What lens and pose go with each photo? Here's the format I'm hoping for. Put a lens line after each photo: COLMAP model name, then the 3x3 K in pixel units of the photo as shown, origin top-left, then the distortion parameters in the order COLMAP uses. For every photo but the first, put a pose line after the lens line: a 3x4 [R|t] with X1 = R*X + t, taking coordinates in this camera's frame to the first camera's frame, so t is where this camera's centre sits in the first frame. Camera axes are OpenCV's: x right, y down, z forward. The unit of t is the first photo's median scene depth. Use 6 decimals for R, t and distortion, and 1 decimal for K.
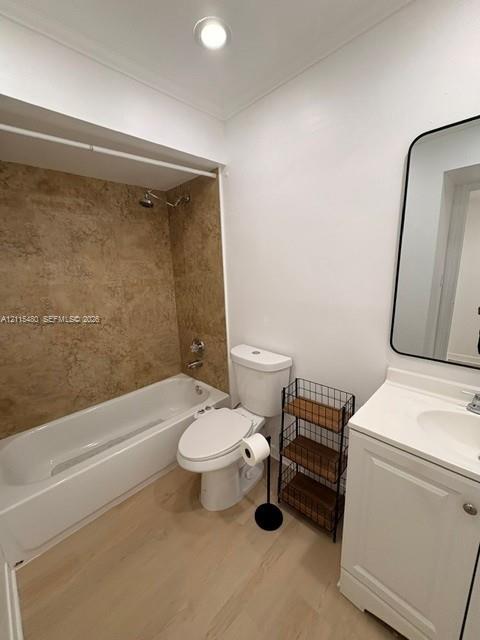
lens RADIAL K [[255.4, 0, 240.7], [0, 255.4, 321.3], [0, 0, 1]] dist [-0.000011, -0.000036]
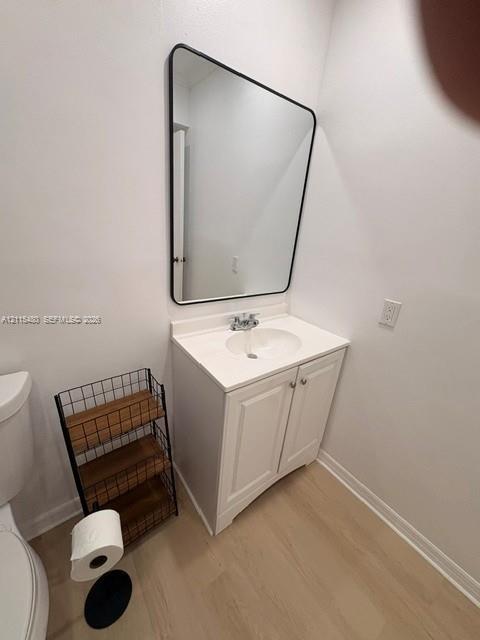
lens RADIAL K [[255.4, 0, 240.7], [0, 255.4, 321.3], [0, 0, 1]] dist [-0.000011, -0.000036]
pose [[0.136492, -0.325772, 0.935544, -0.278406], [0.120158, 0.942854, 0.310787, -0.088854], [-0.983327, 0.069994, 0.167836, 0.607294]]
